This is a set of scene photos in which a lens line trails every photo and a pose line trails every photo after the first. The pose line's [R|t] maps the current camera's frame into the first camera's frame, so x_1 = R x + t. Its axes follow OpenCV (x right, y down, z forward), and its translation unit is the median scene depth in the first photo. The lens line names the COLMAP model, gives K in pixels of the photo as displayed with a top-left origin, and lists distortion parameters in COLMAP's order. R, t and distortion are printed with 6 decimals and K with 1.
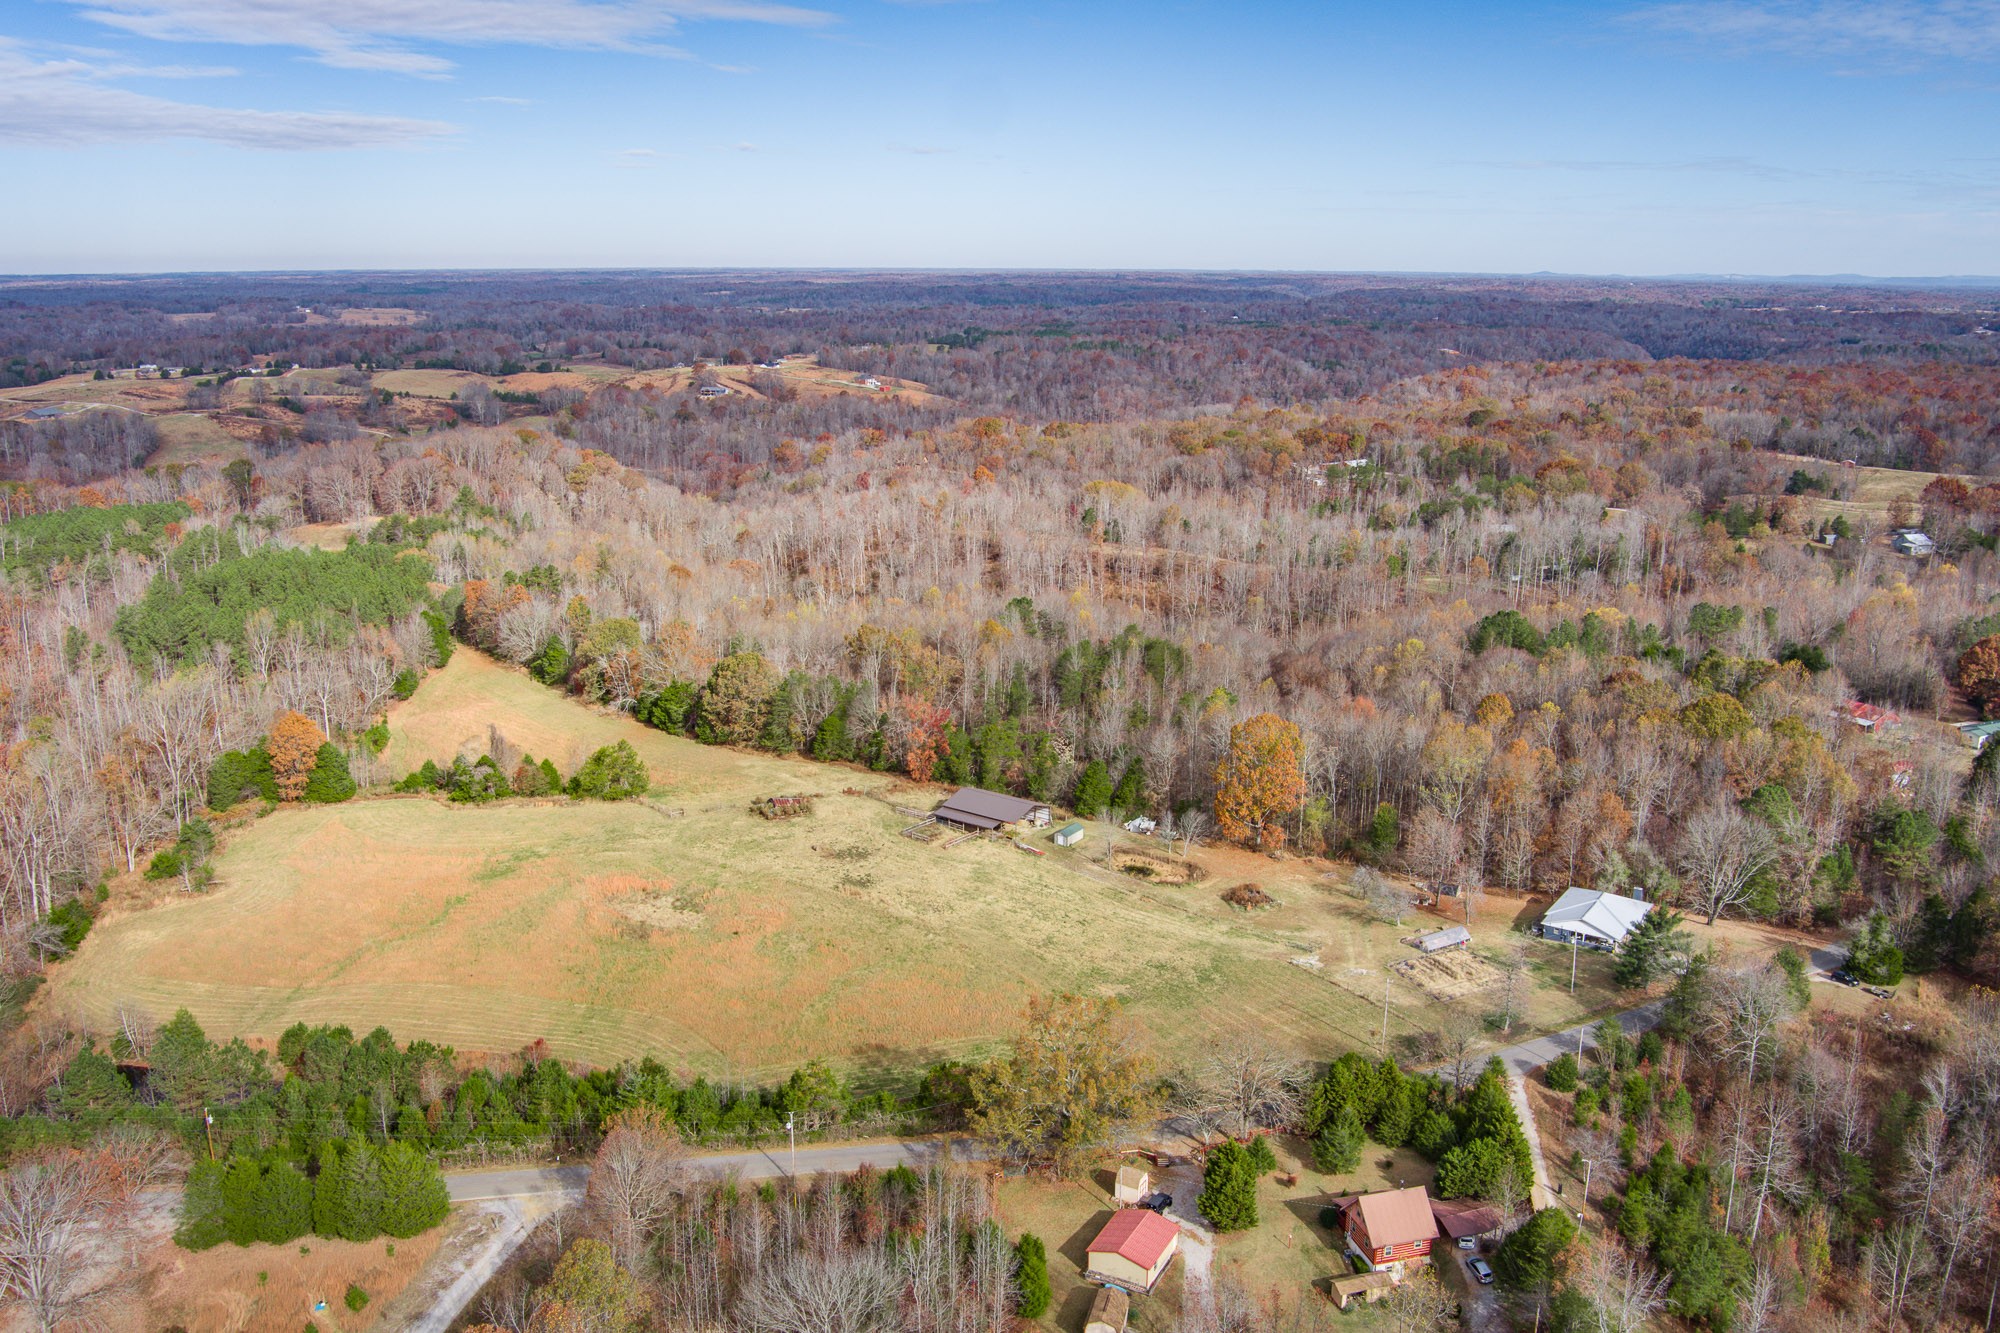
lens RADIAL K [[1611.8, 0, 995.9], [0, 1611.8, 678.6], [0, 0, 1]] dist [-0.066365, 0.011492]
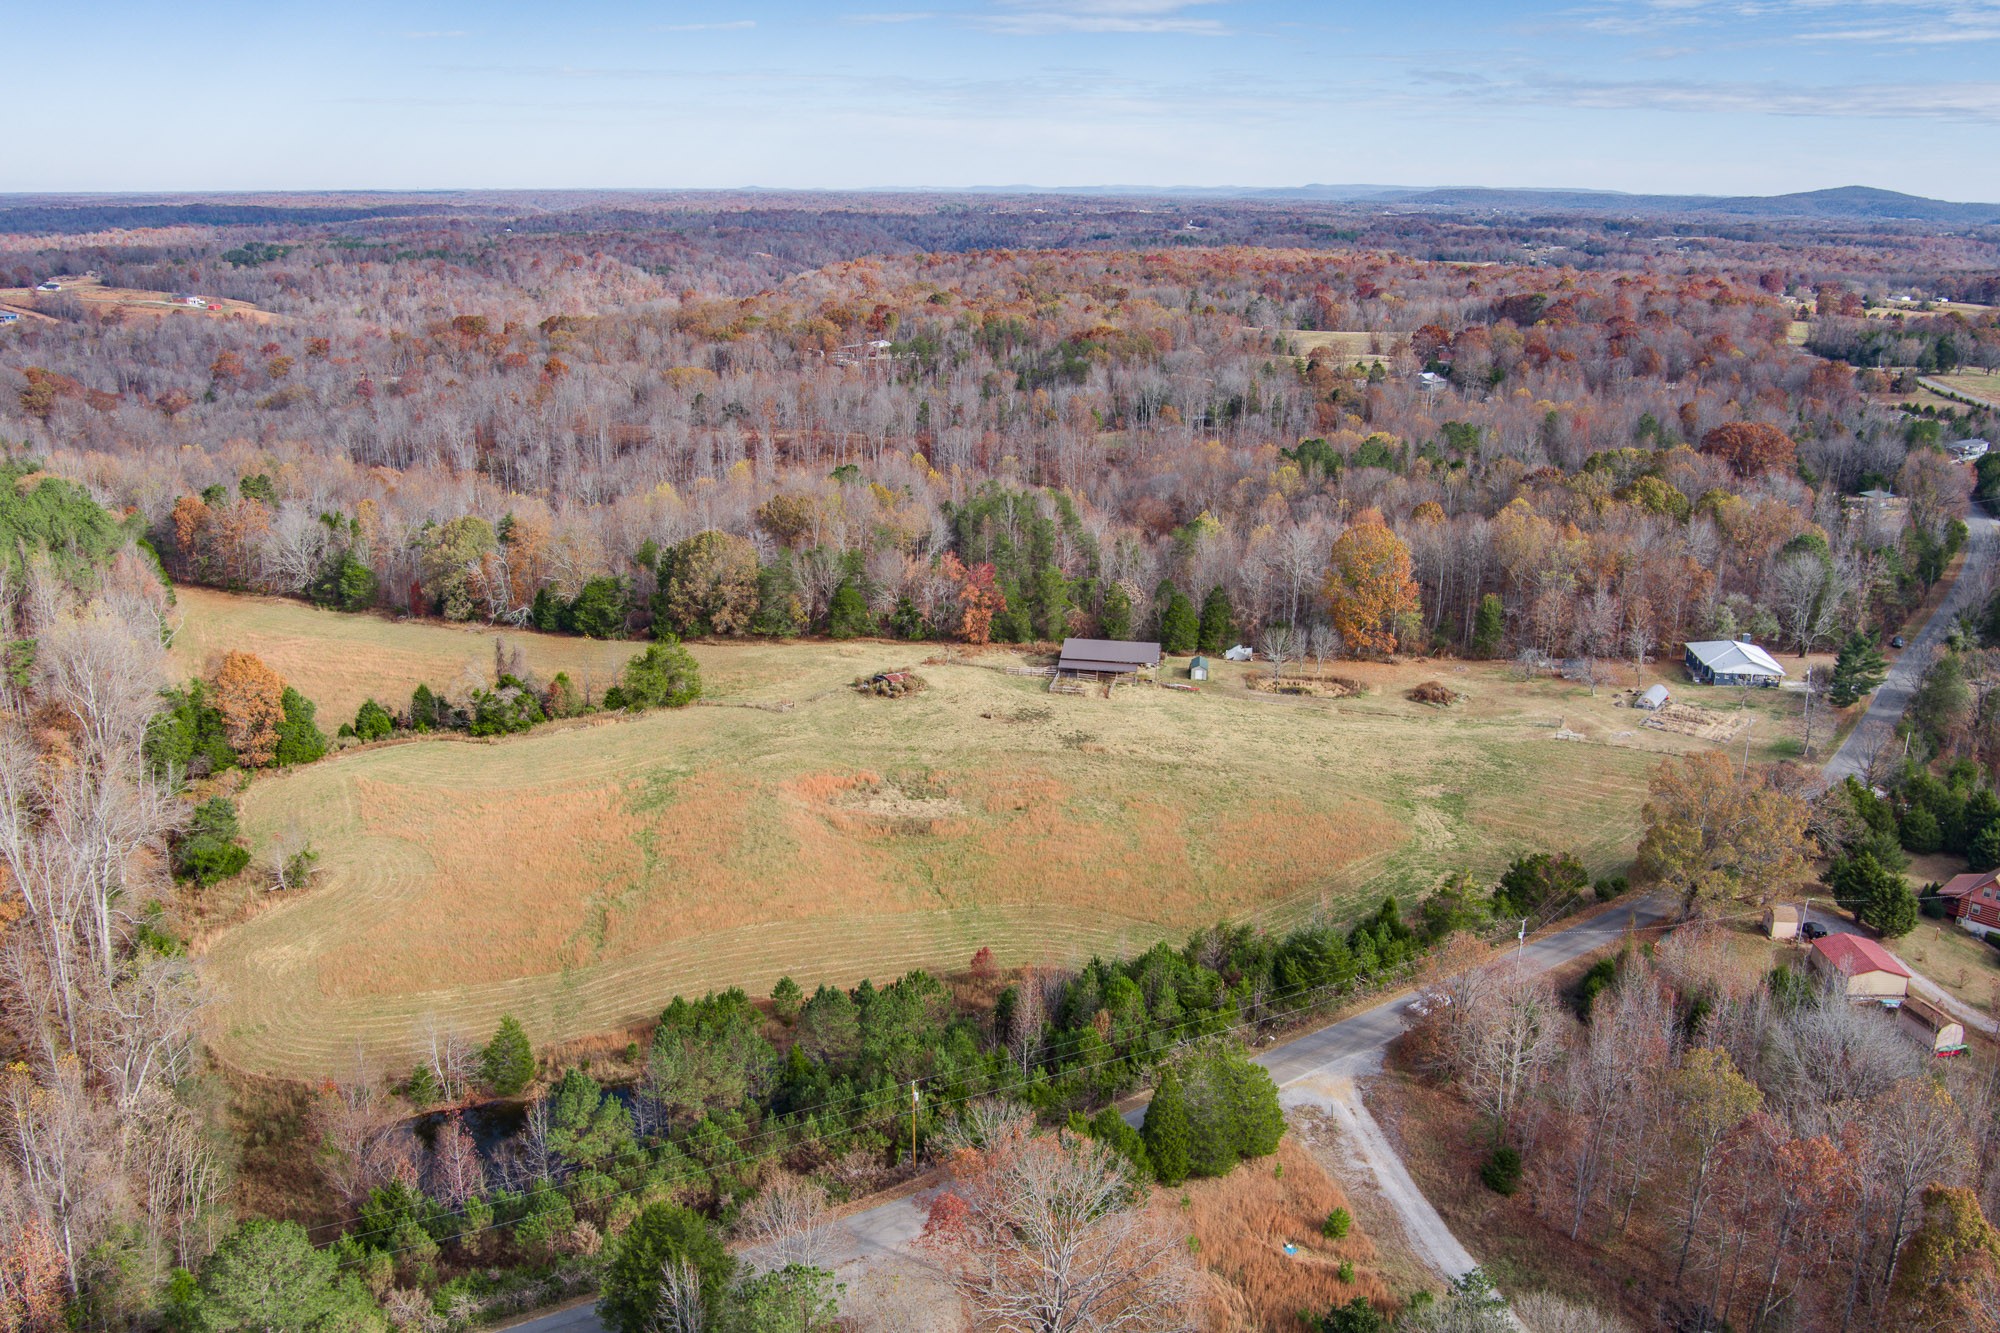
lens RADIAL K [[1611.8, 0, 995.9], [0, 1611.8, 678.6], [0, 0, 1]] dist [-0.066365, 0.011492]
pose [[0.892189, -0.129749, 0.432625, -0.161702], [0.108550, 0.991373, 0.073465, 0.006404], [-0.438425, -0.018584, 0.898576, 0.063184]]
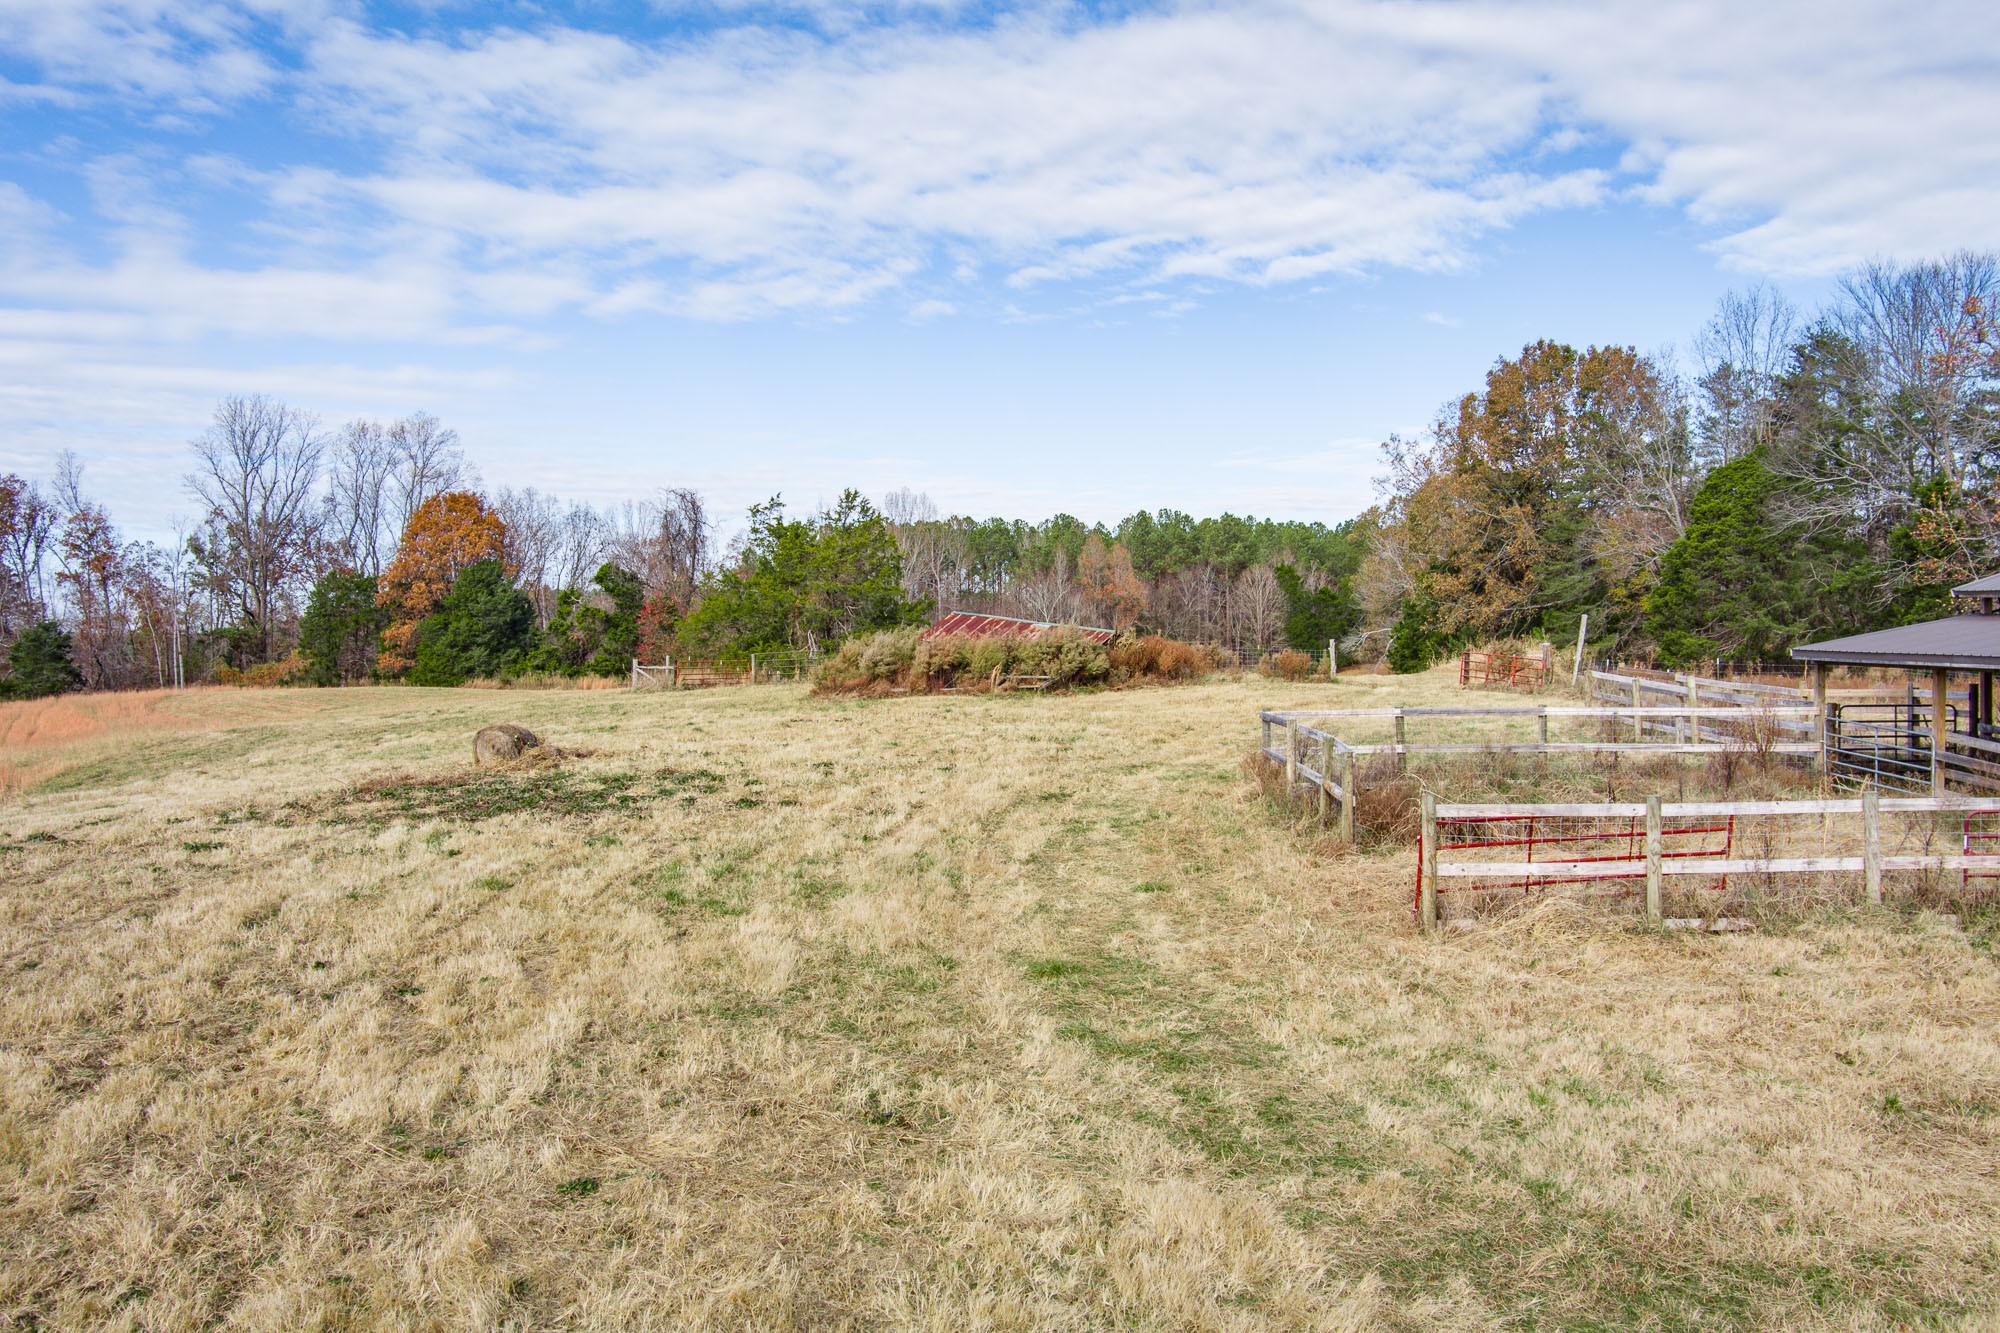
lens RADIAL K [[1611.8, 0, 995.9], [0, 1611.8, 678.6], [0, 0, 1]] dist [-0.066365, 0.011492]
pose [[0.596386, 0.012116, -0.802606, -0.000514], [-0.183536, 0.975456, -0.121653, 0.035347], [0.781433, 0.219859, 0.583972, 0.314634]]
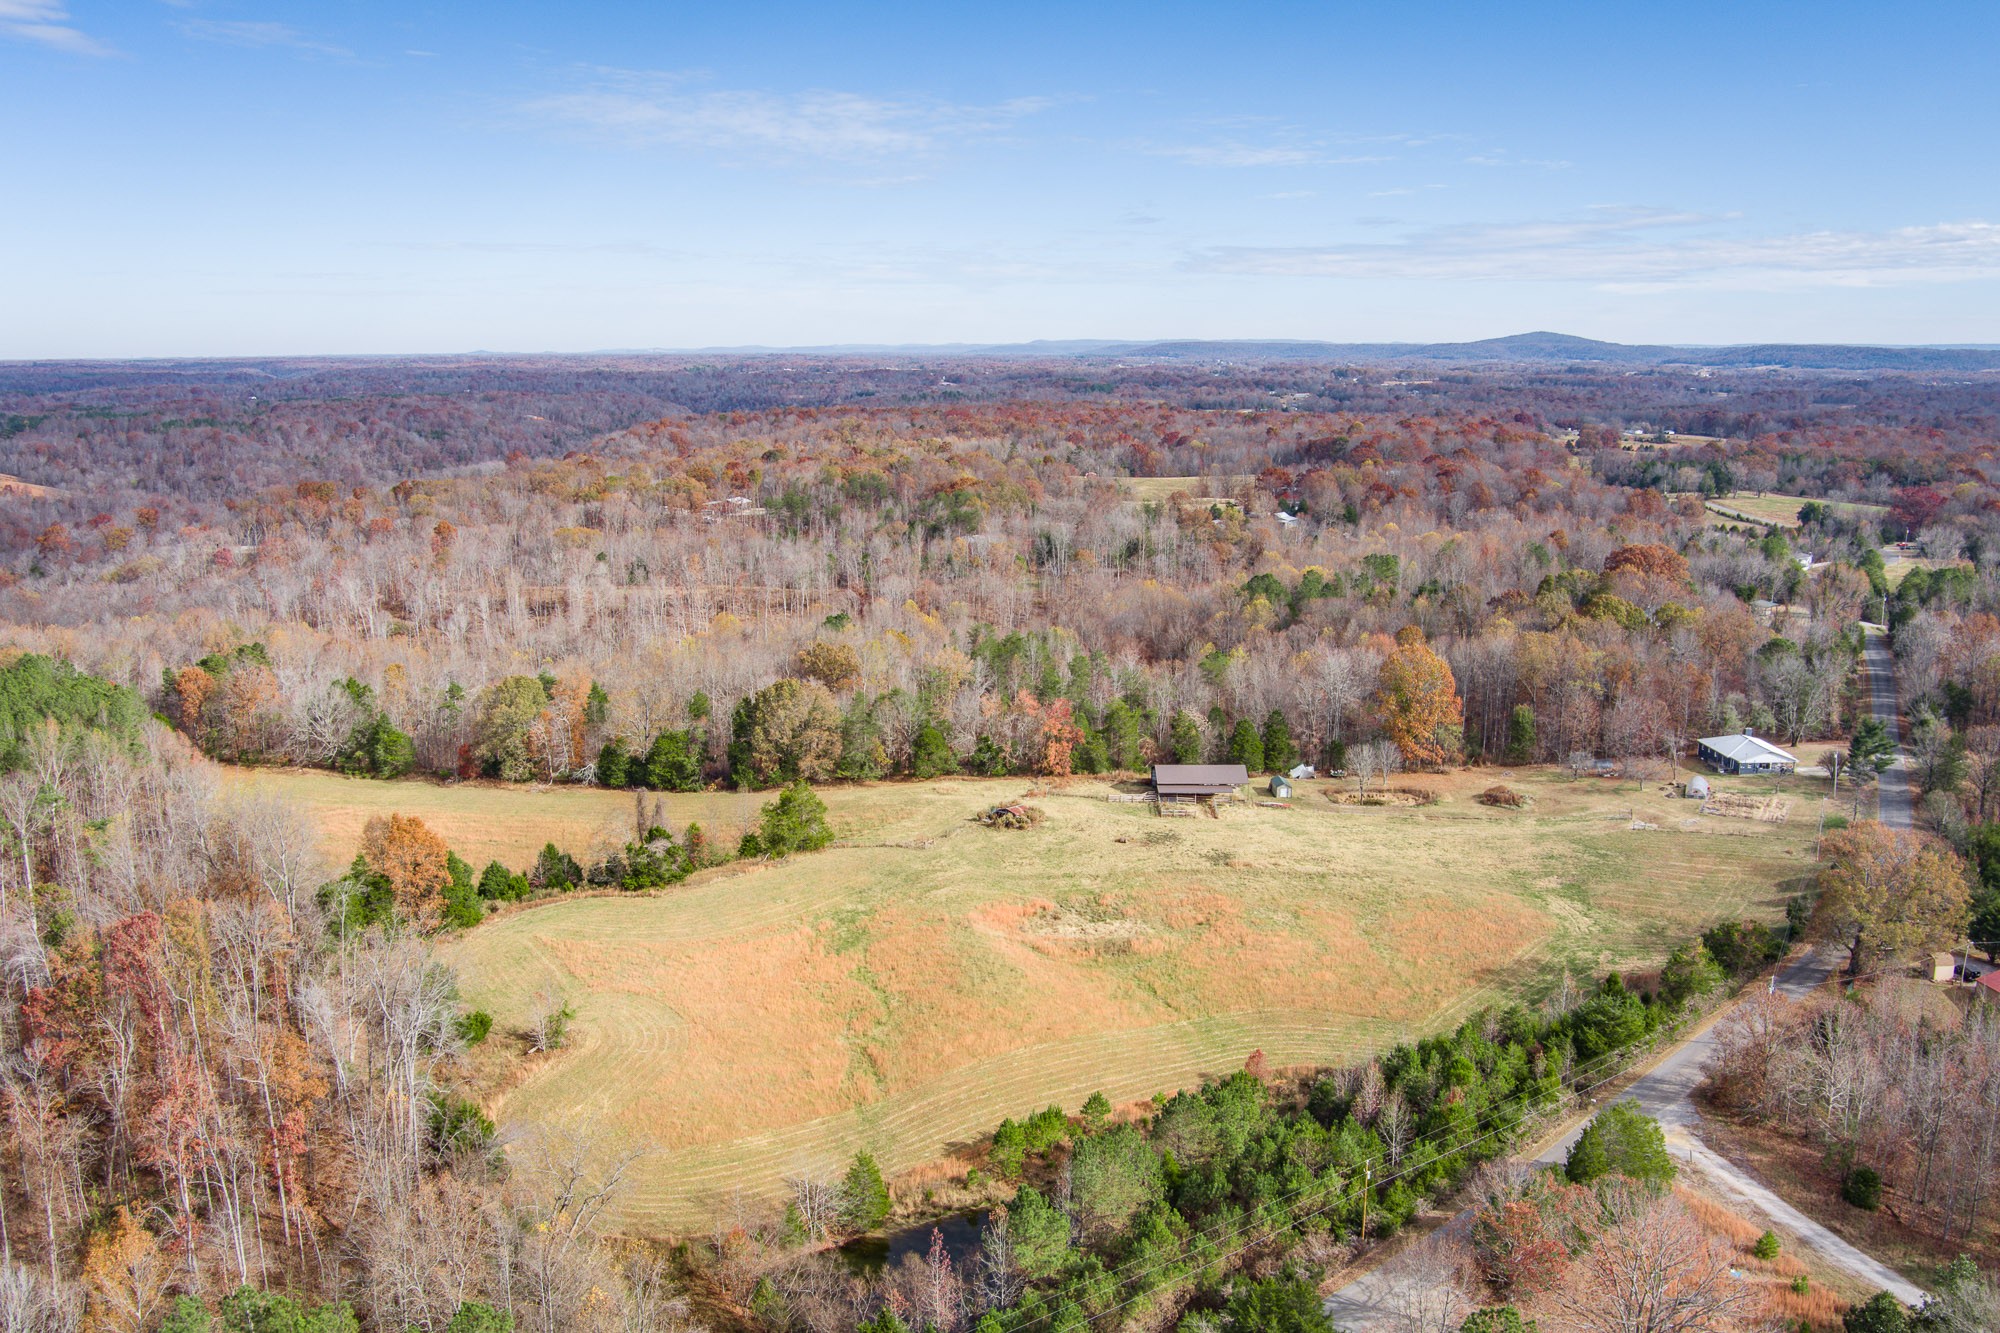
lens RADIAL K [[1611.8, 0, 995.9], [0, 1611.8, 678.6], [0, 0, 1]] dist [-0.066365, 0.011492]
pose [[0.807386, -0.125566, 0.576508, -0.228787], [0.152920, 0.988238, 0.001082, 0.000091], [-0.569863, 0.087286, 0.817091, 0.088680]]
